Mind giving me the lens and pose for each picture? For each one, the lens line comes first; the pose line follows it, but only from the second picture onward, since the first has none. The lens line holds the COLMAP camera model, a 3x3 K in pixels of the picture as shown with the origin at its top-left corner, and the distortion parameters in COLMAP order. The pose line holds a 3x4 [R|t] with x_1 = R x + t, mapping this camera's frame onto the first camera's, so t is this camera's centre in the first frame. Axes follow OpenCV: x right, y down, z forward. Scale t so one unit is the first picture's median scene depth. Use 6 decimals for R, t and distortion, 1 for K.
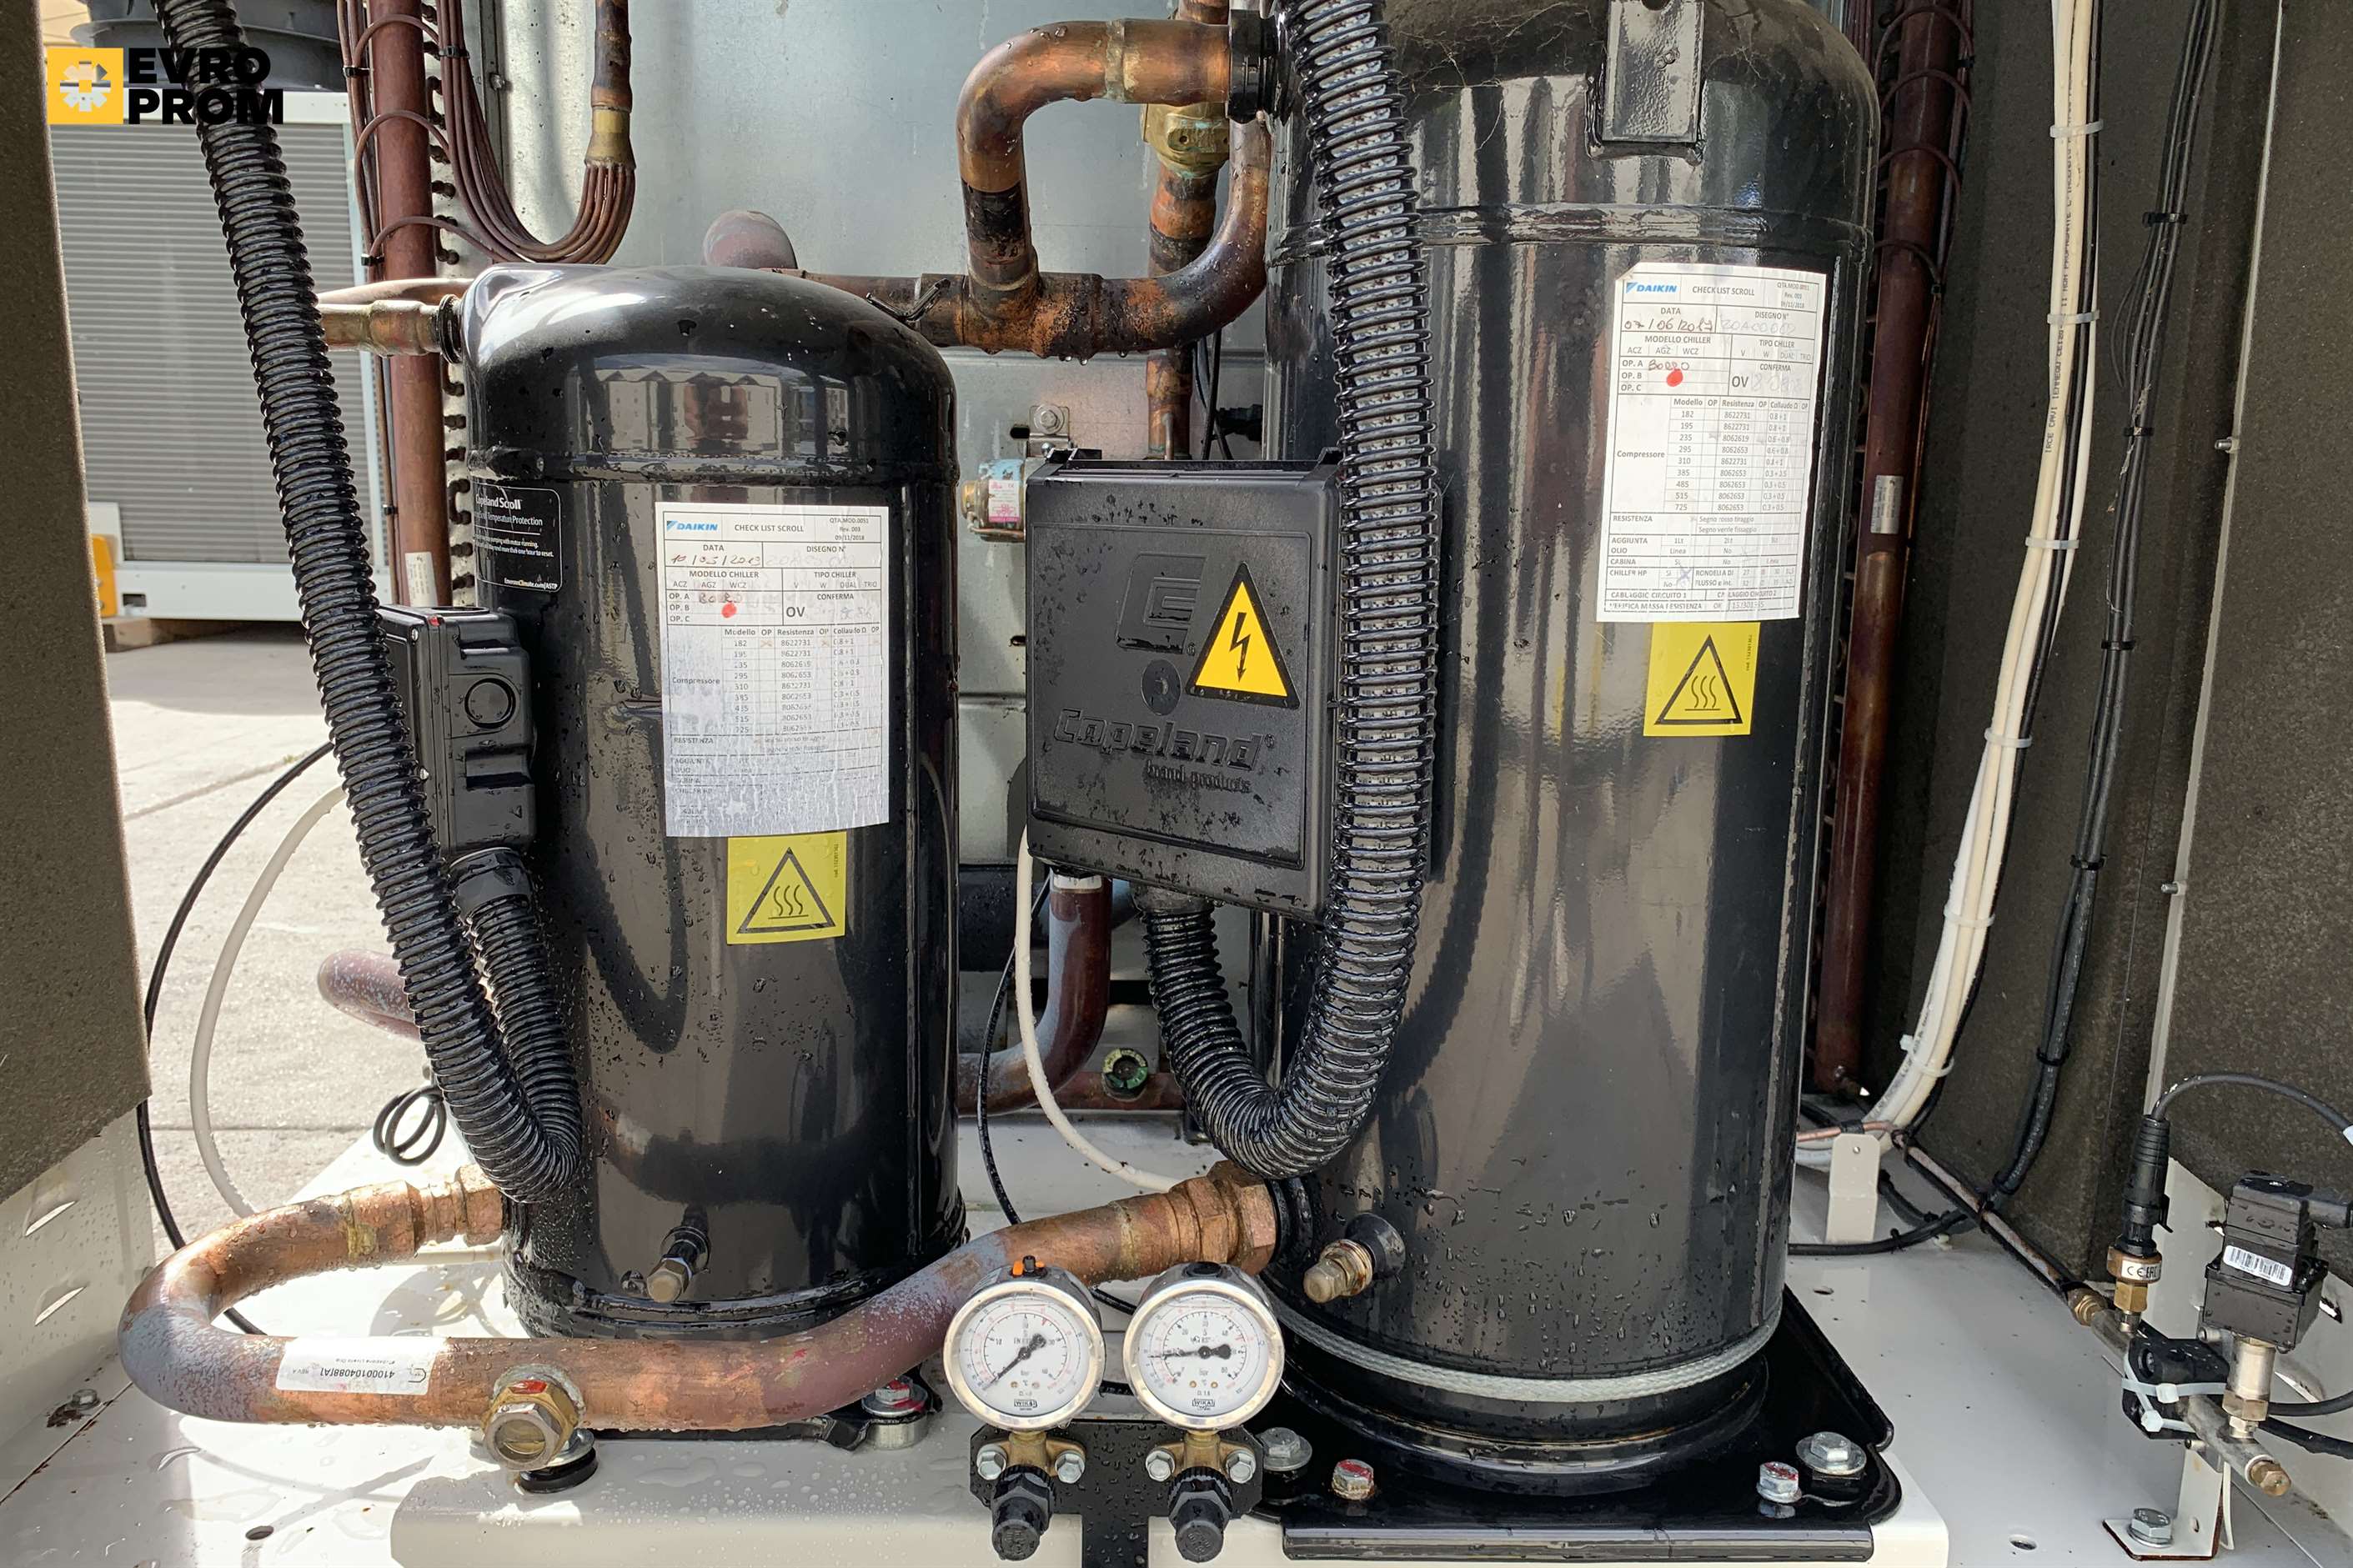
lens RADIAL K [[1843.0, 0, 1211.4], [0, 1843.0, 830.0], [0, 0, 1]] dist [0.051182, -0.147666]
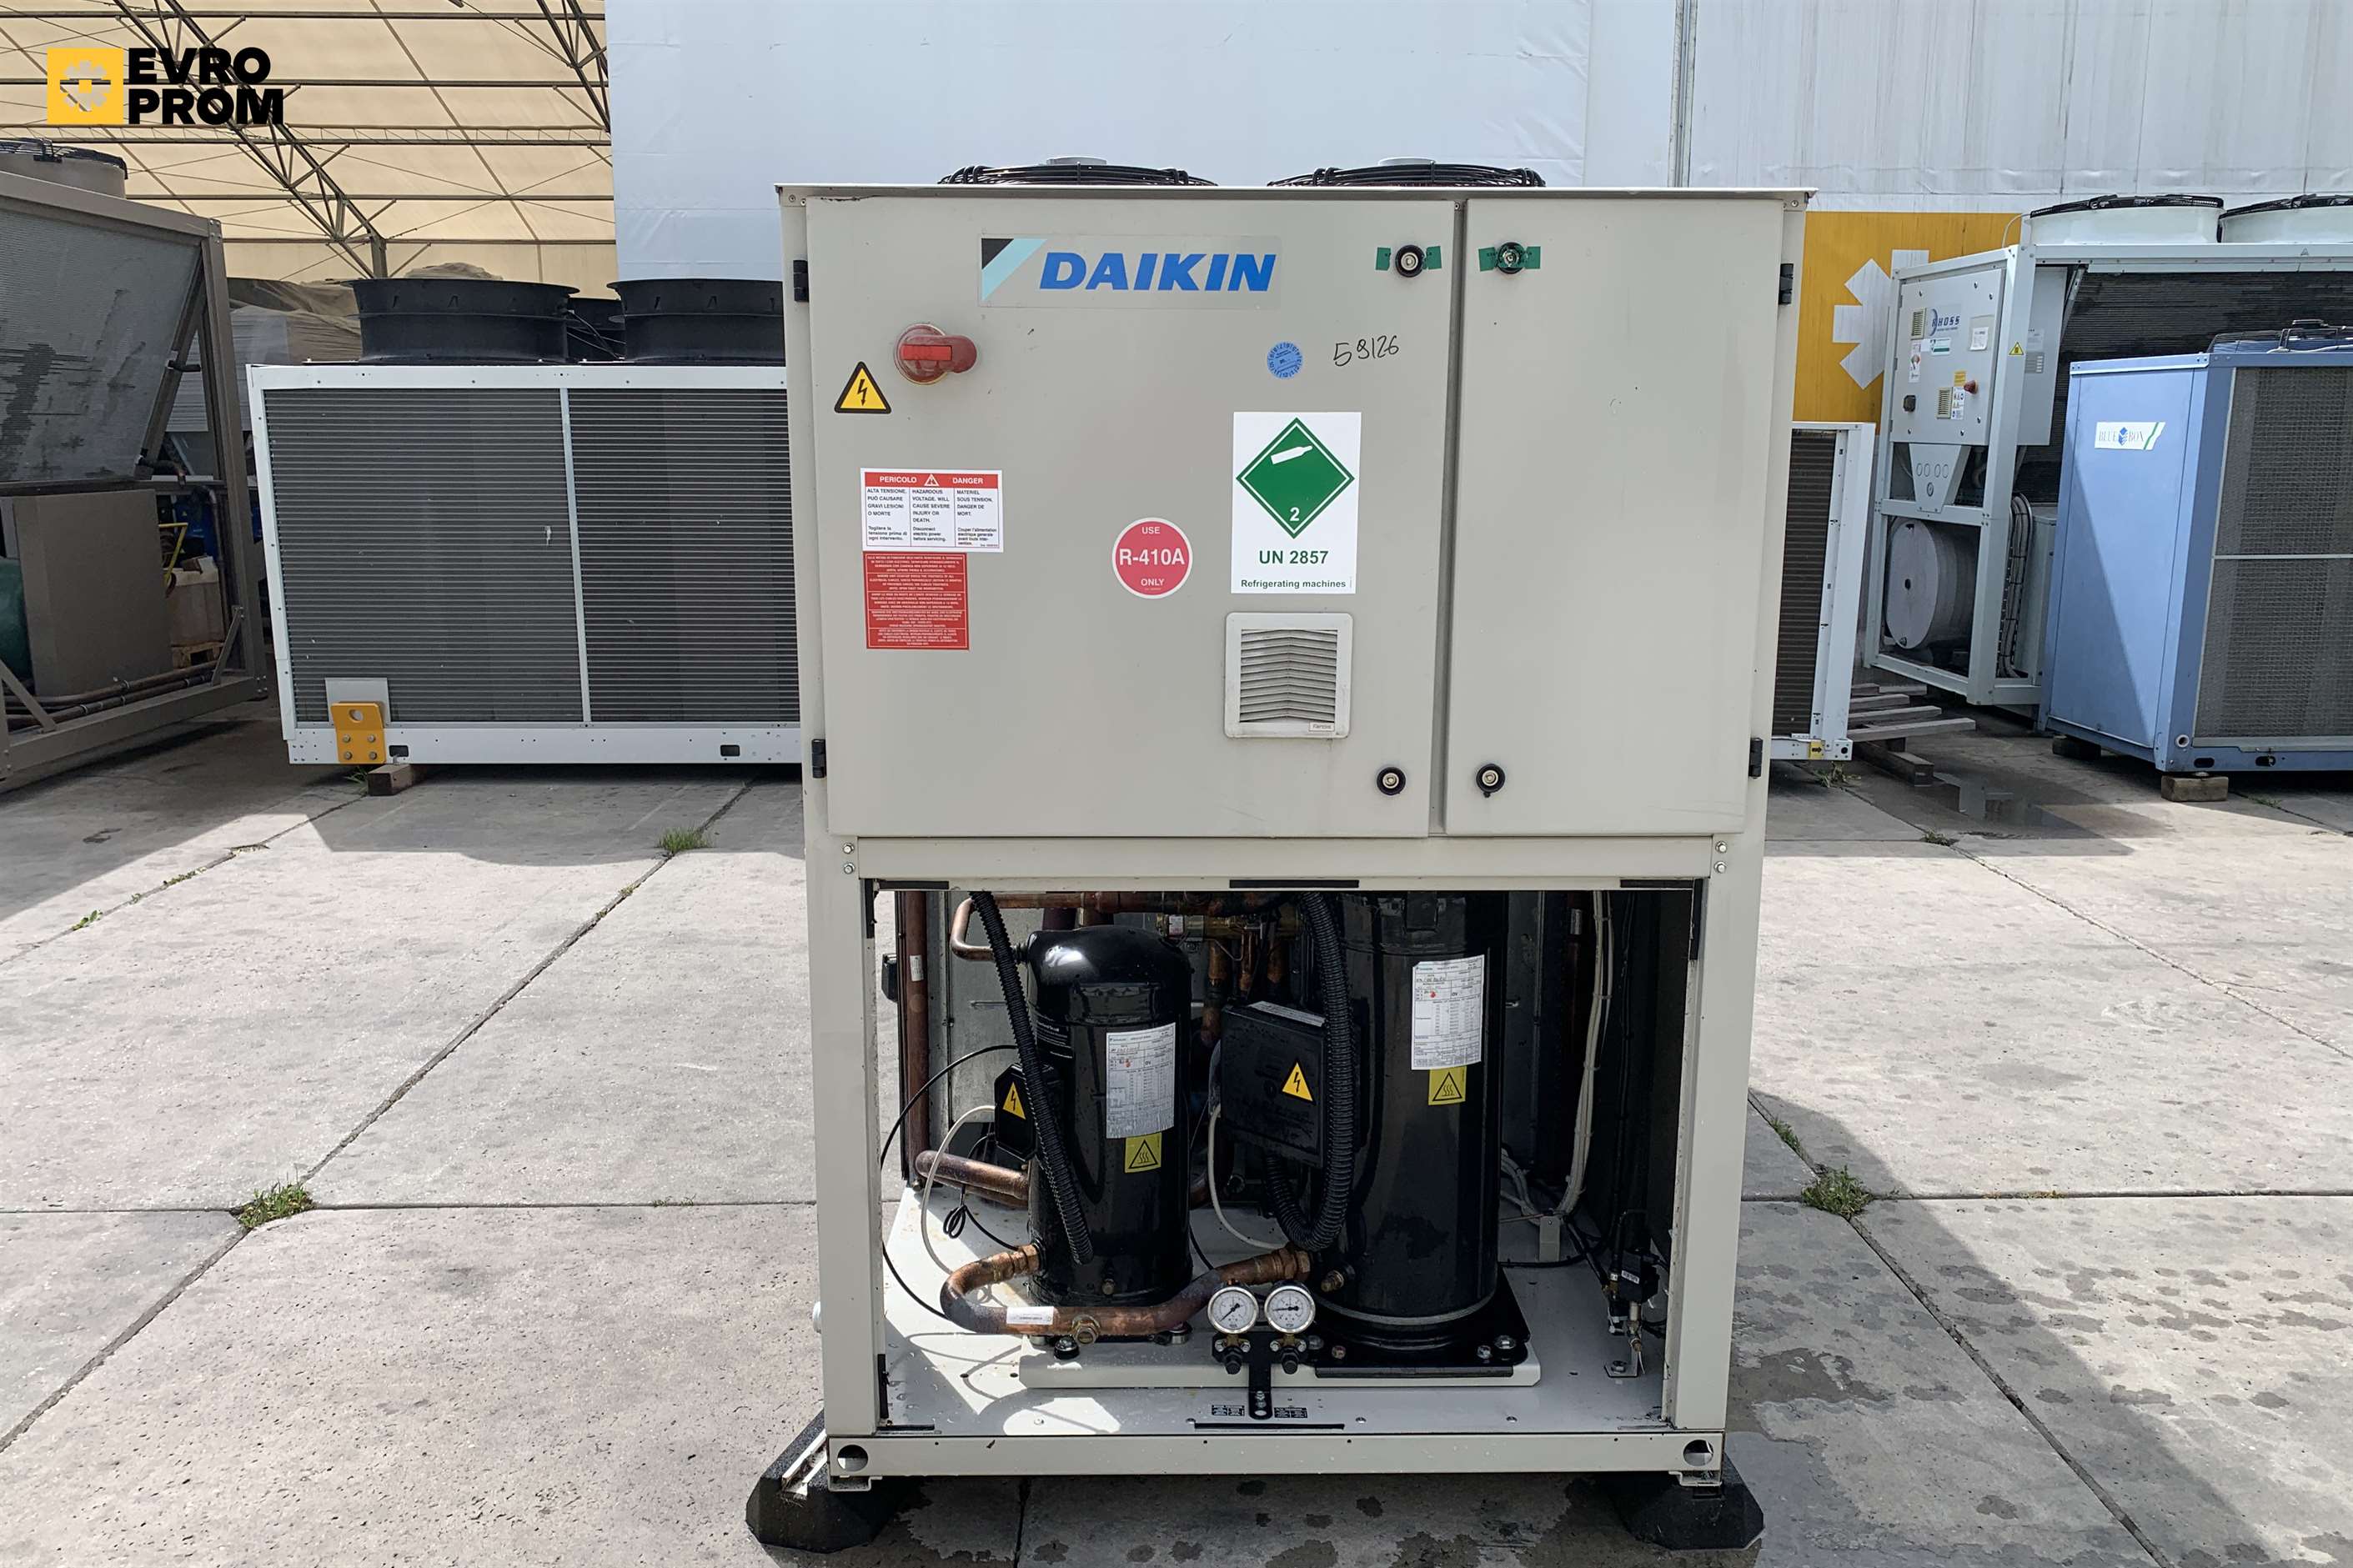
lens RADIAL K [[1799.1, 0, 1176.5], [0, 1799.1, 784.0], [0, 0, 1]] dist [0.008209, -0.009150]
pose [[0.999744, -0.016781, -0.015207, -0.124924], [0.016516, 0.999713, -0.017367, -0.516424], [0.015495, 0.017112, 0.999734, -1.918586]]
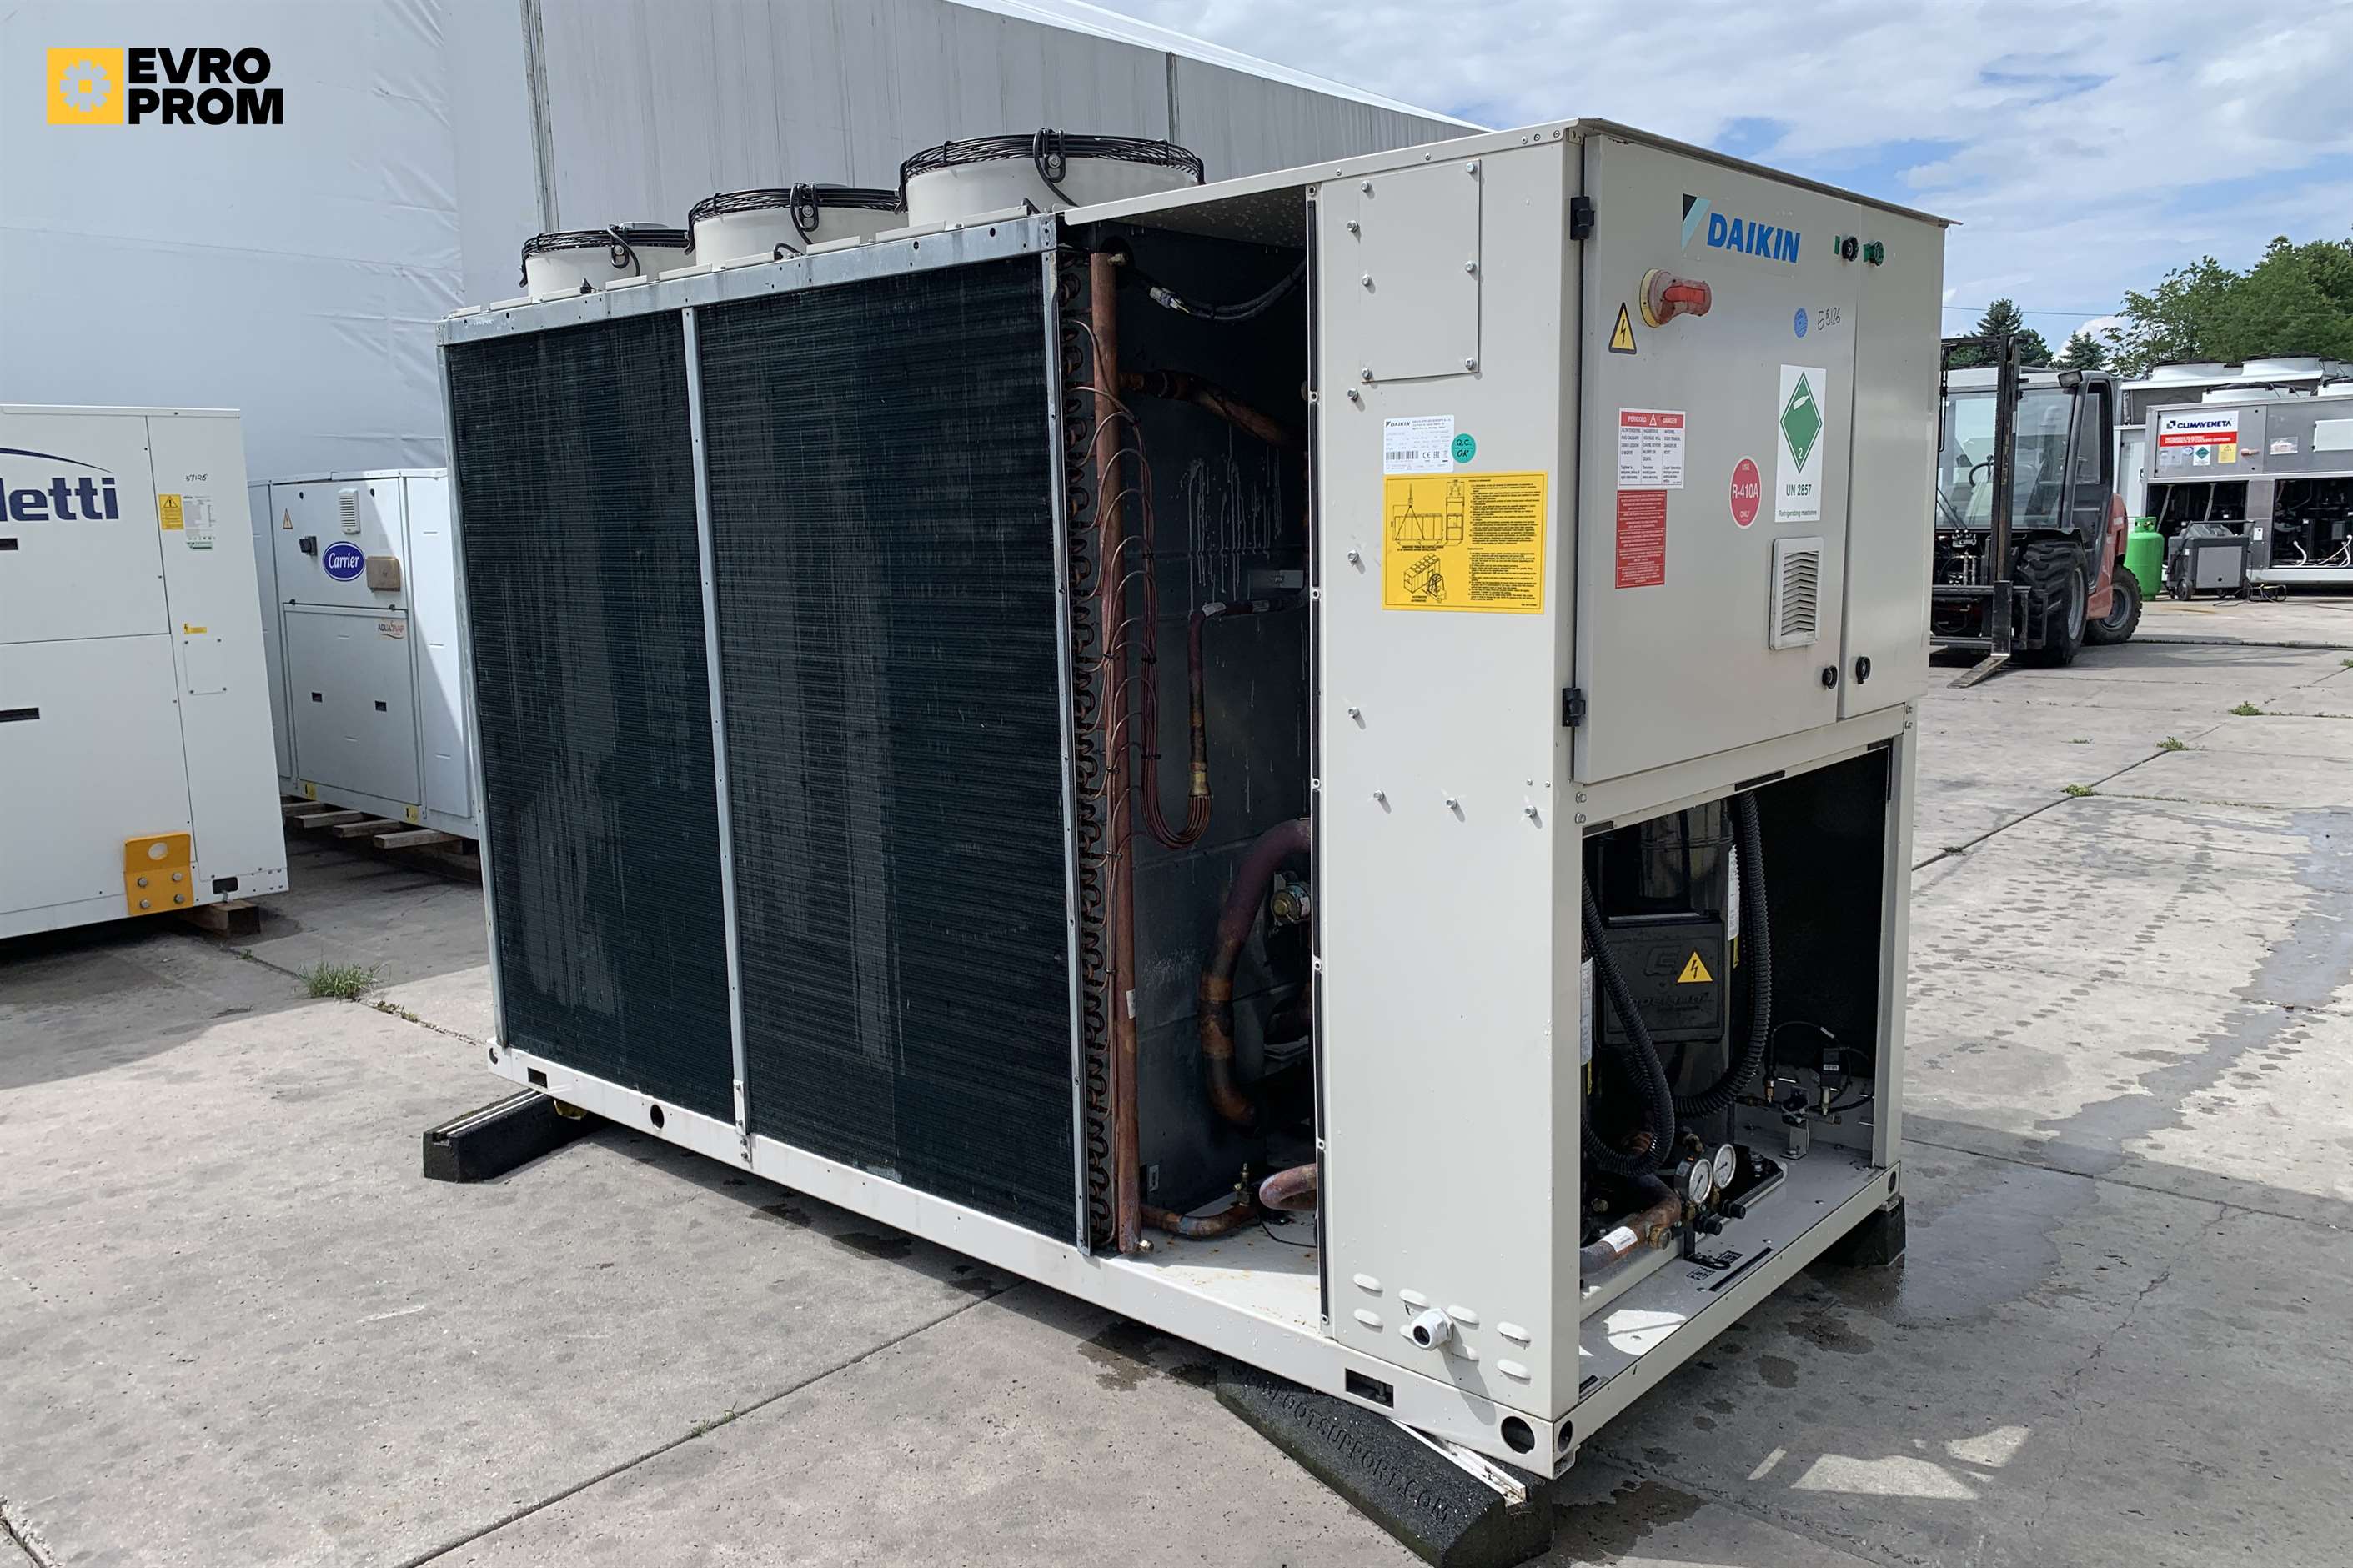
lens RADIAL K [[1799.1, 0, 1176.5], [0, 1799.1, 784.0], [0, 0, 1]] dist [0.008209, -0.009150]
pose [[0.690814, -0.151945, 0.706887, -2.843509], [0.194031, 0.980766, 0.021196, -0.659097], [-0.696511, 0.122515, 0.707009, -0.745652]]
